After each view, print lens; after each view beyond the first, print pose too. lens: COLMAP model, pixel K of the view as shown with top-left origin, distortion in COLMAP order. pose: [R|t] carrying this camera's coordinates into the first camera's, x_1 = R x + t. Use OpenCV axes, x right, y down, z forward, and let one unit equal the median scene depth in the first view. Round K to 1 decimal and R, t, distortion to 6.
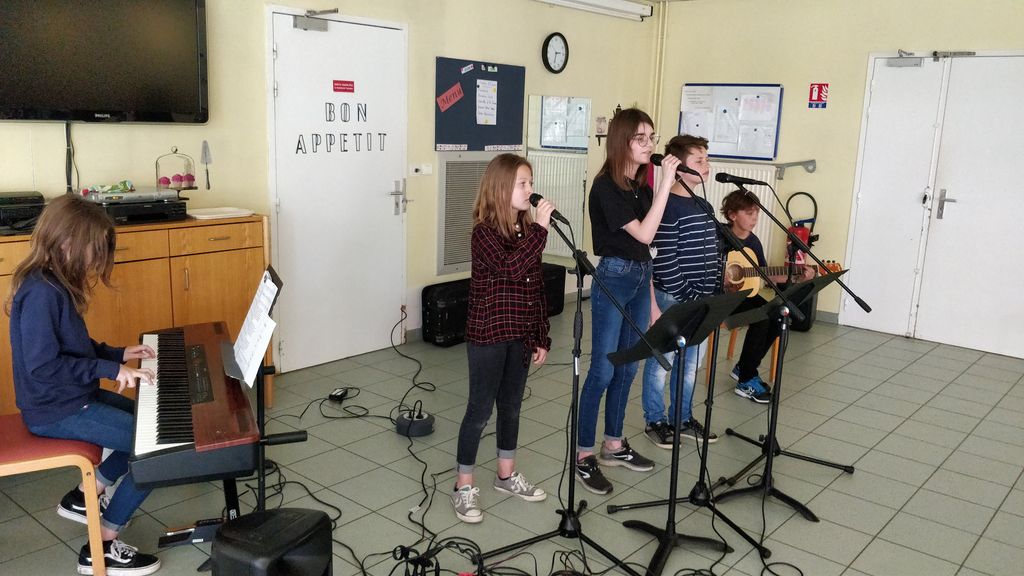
lens RADIAL K [[831.1, 0, 512.0], [0, 831.1, 288.0], [0, 0, 1]] dist [0.105538, -0.167088]
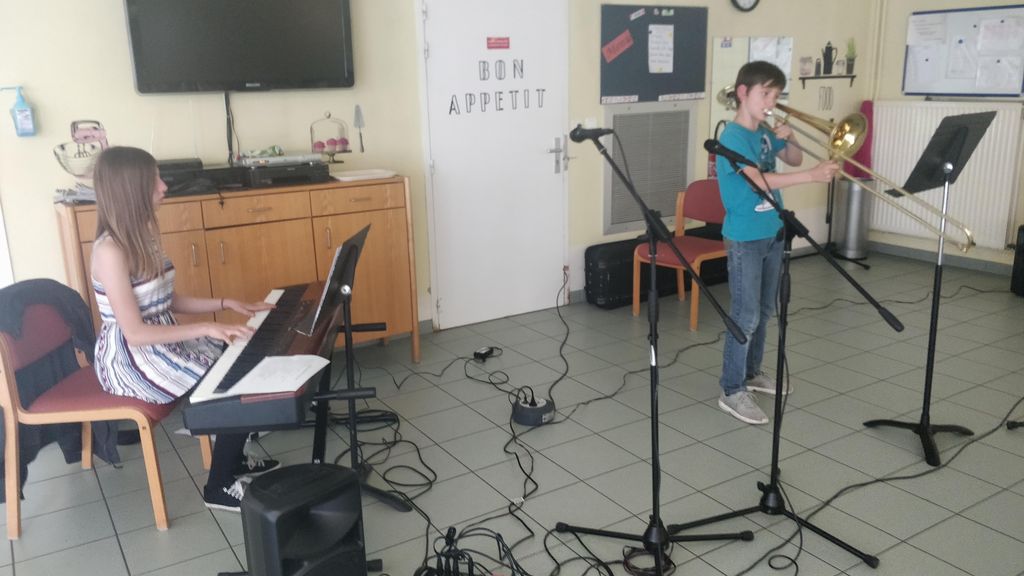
lens RADIAL K [[831.1, 0, 512.0], [0, 831.1, 288.0], [0, 0, 1]] dist [0.105538, -0.167088]
pose [[0.953790, 0.019509, -0.299840, 0.113484], [-0.005249, 0.998819, 0.048292, 0.000133], [0.300428, -0.044486, 0.952767, 0.050344]]
